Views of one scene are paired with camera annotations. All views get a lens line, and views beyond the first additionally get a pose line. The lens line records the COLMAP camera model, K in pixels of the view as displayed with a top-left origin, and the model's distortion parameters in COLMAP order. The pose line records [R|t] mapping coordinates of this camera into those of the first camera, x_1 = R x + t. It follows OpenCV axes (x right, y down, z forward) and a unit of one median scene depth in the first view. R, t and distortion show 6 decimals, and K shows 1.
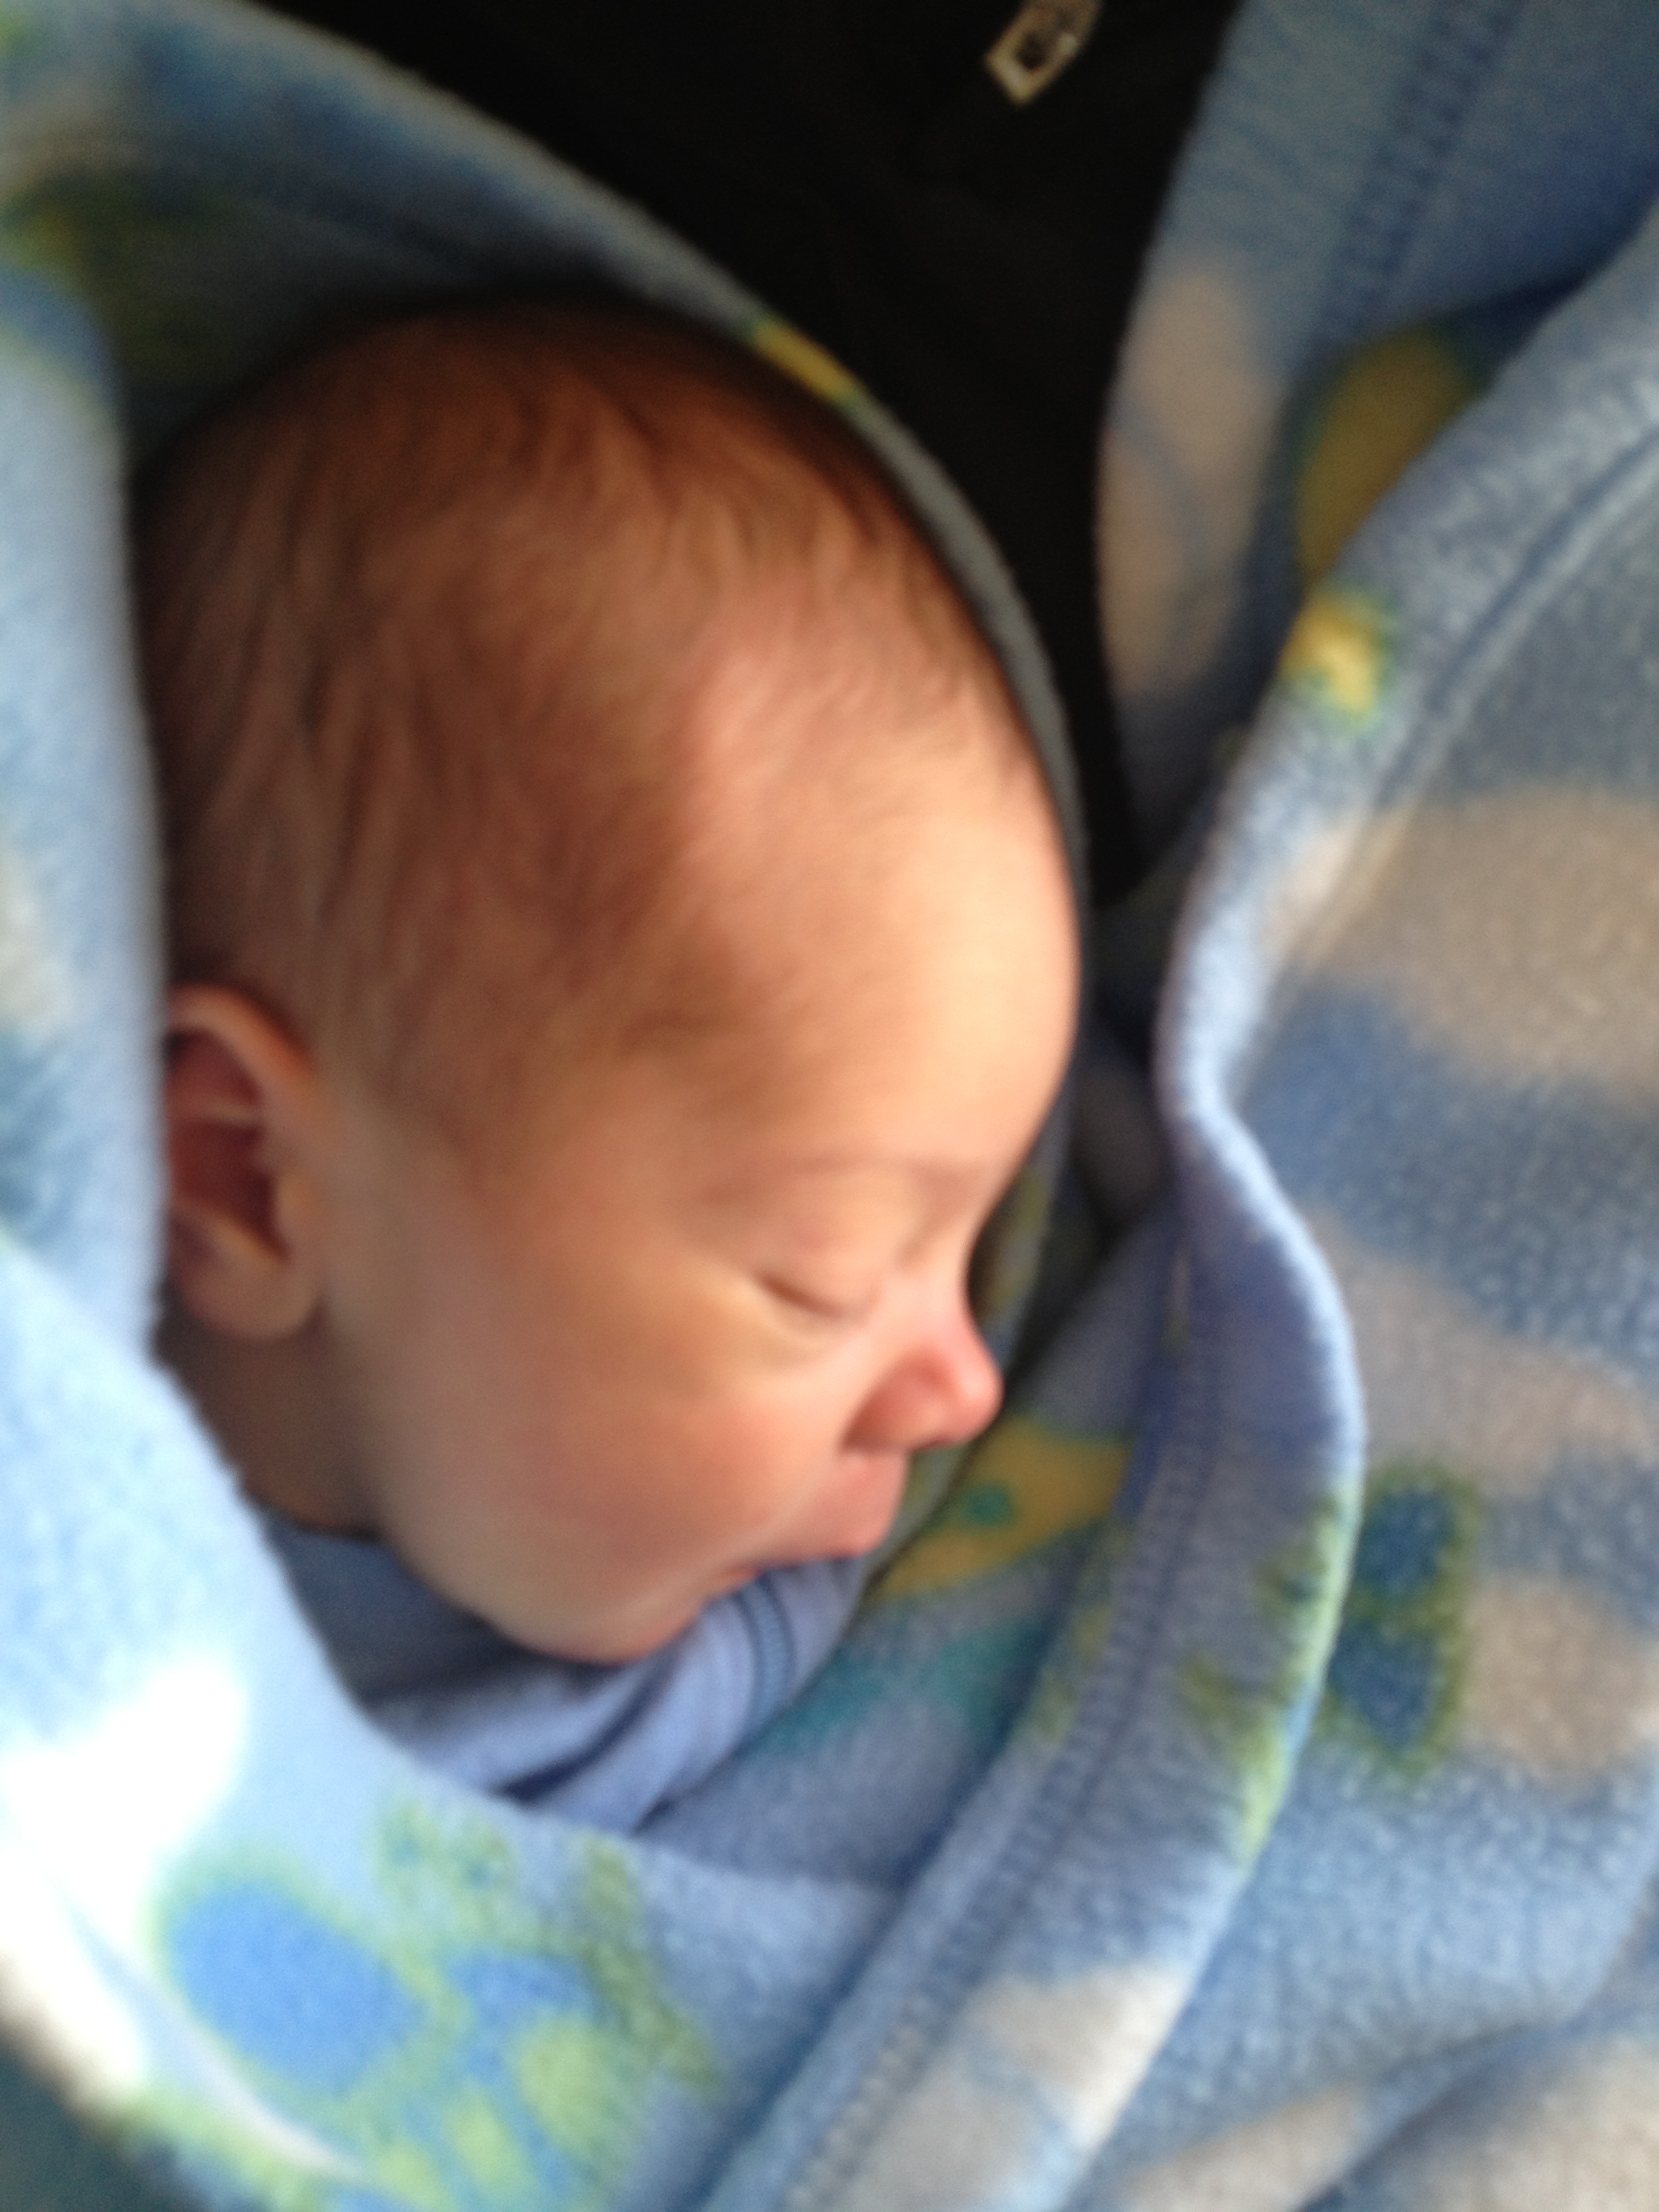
lens RADIAL K [[2236.7, 0, 829.5], [0, 2236.7, 1106.0], [0, 0, 1]] dist [0.075004, -0.002112]
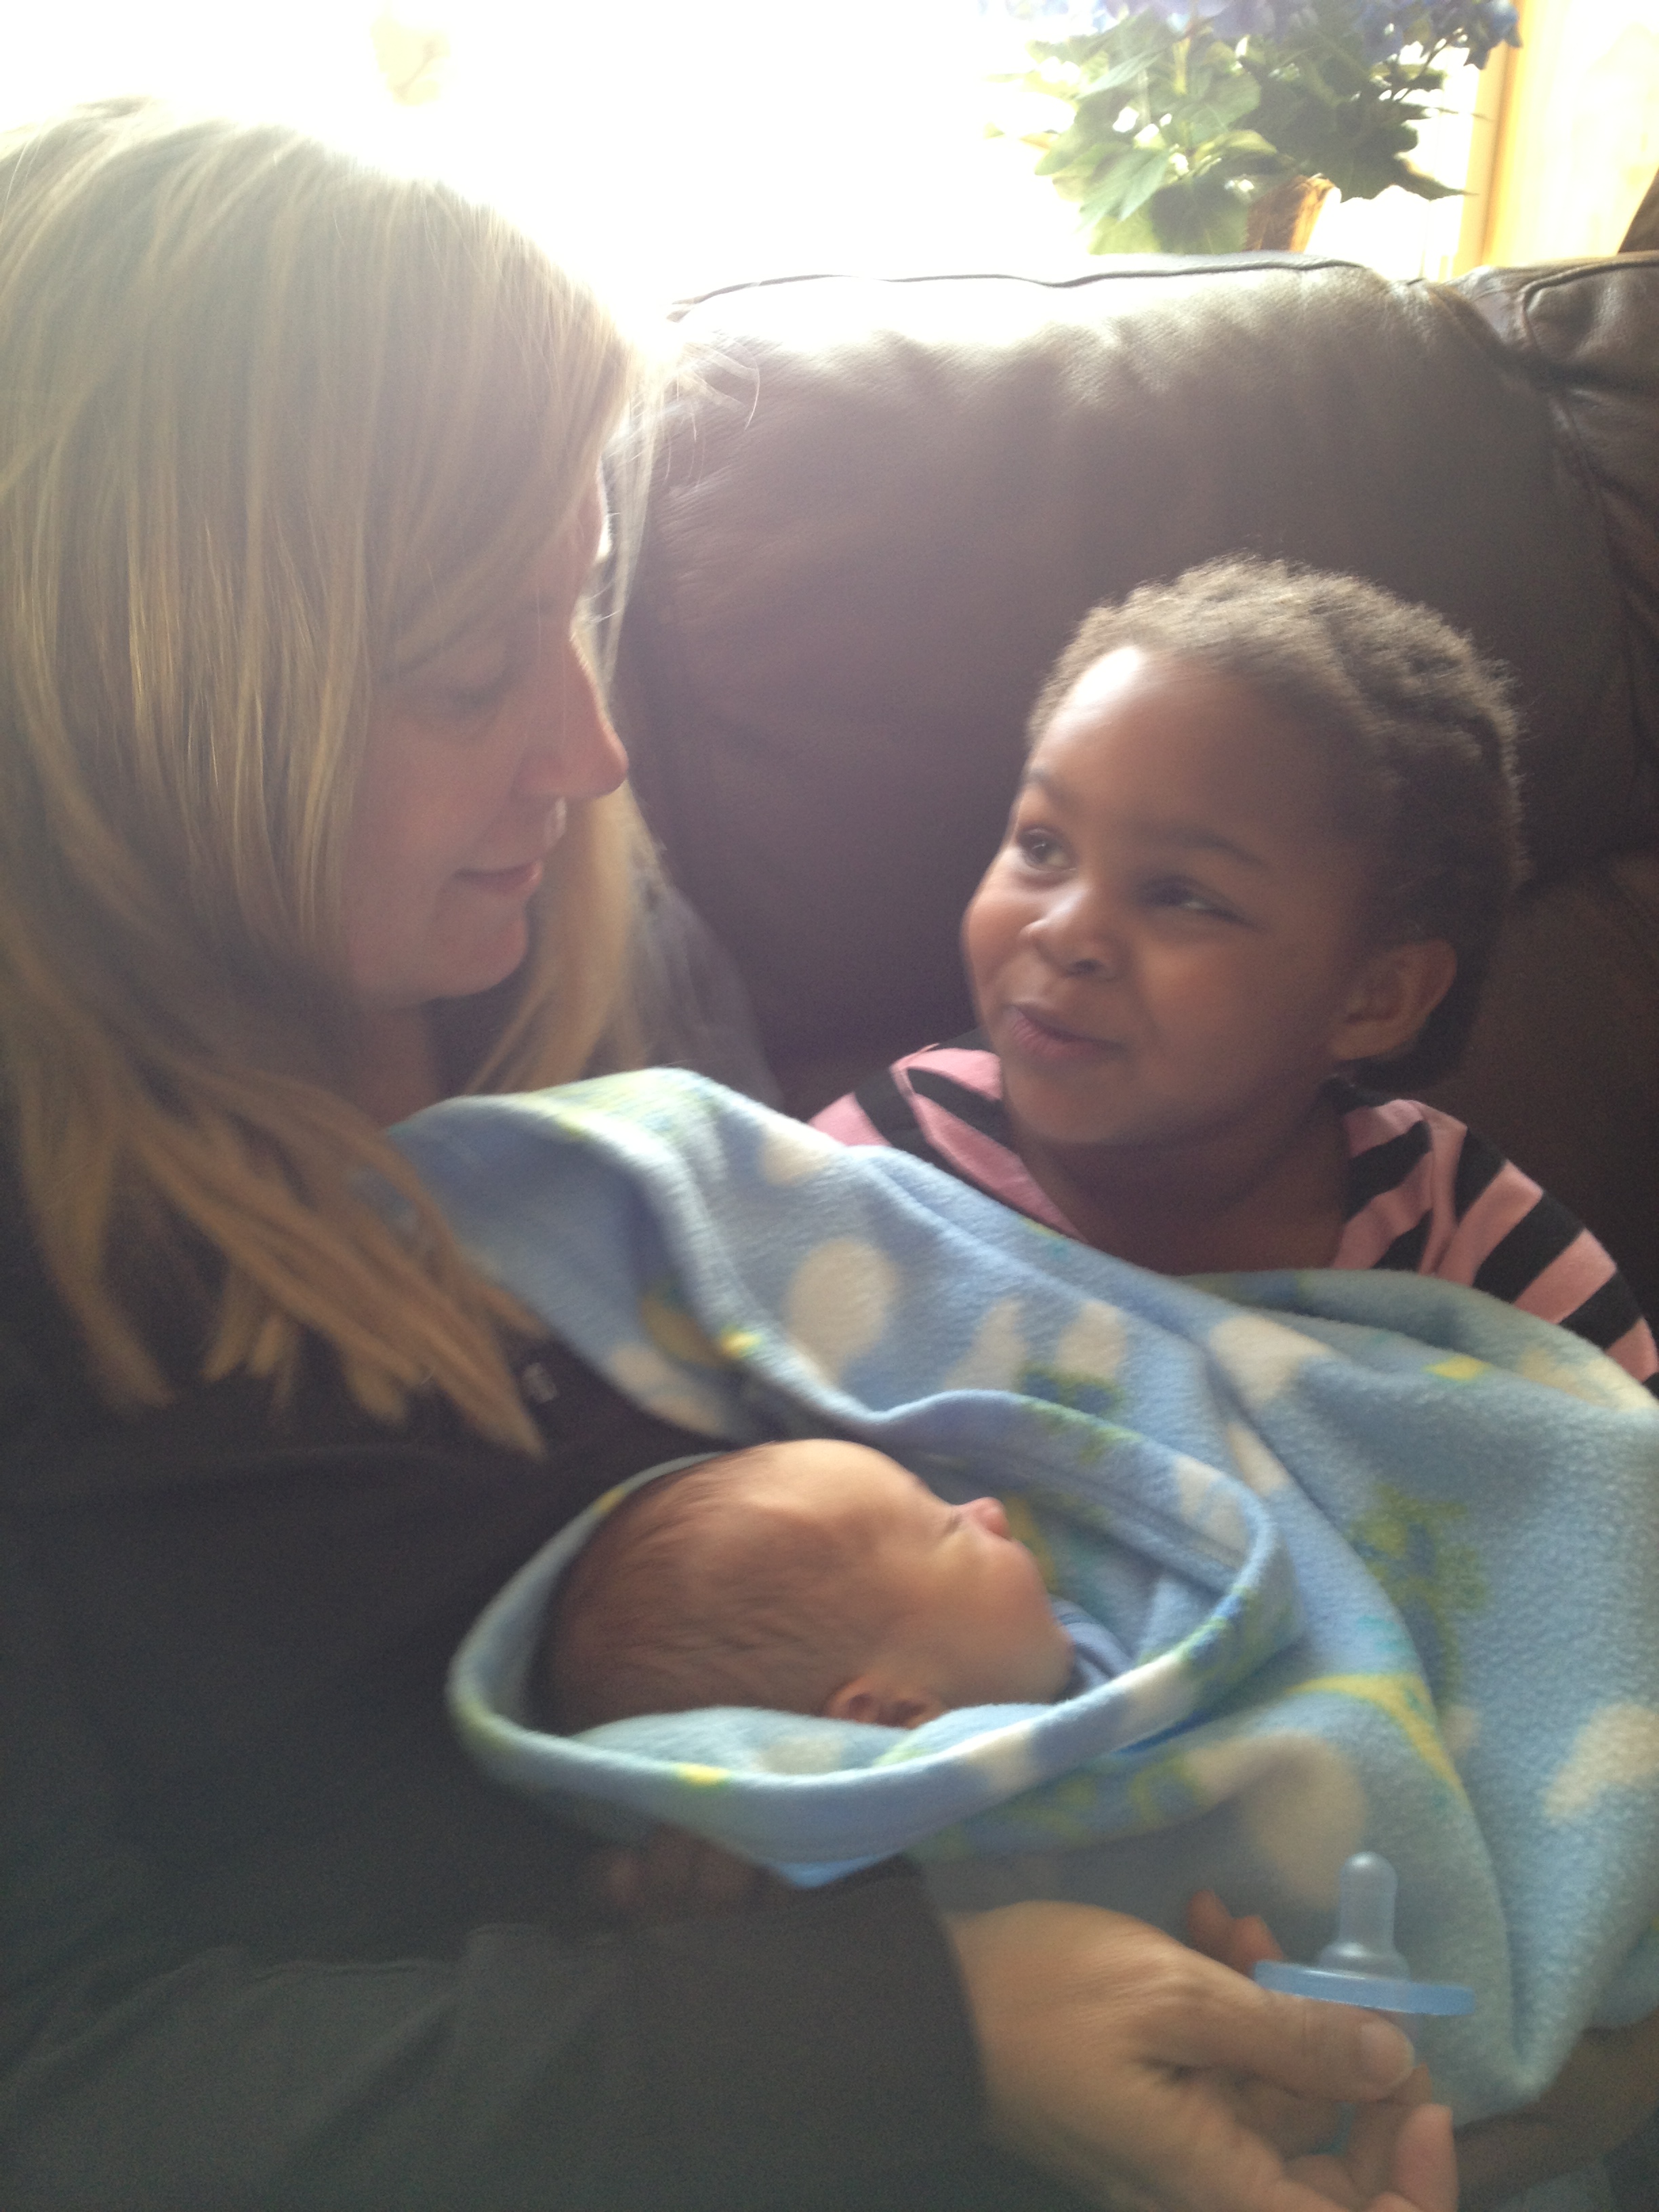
lens RADIAL K [[2281.2, 0, 739.2], [0, 2281.2, 1106.0], [0, 0, 1]] dist [0.033036, 0.006653]
pose [[0.135749, -0.849160, 0.510392, -1.005622], [0.983215, 0.178852, 0.036057, -0.361624], [-0.121903, 0.496930, 0.859186, -1.654764]]
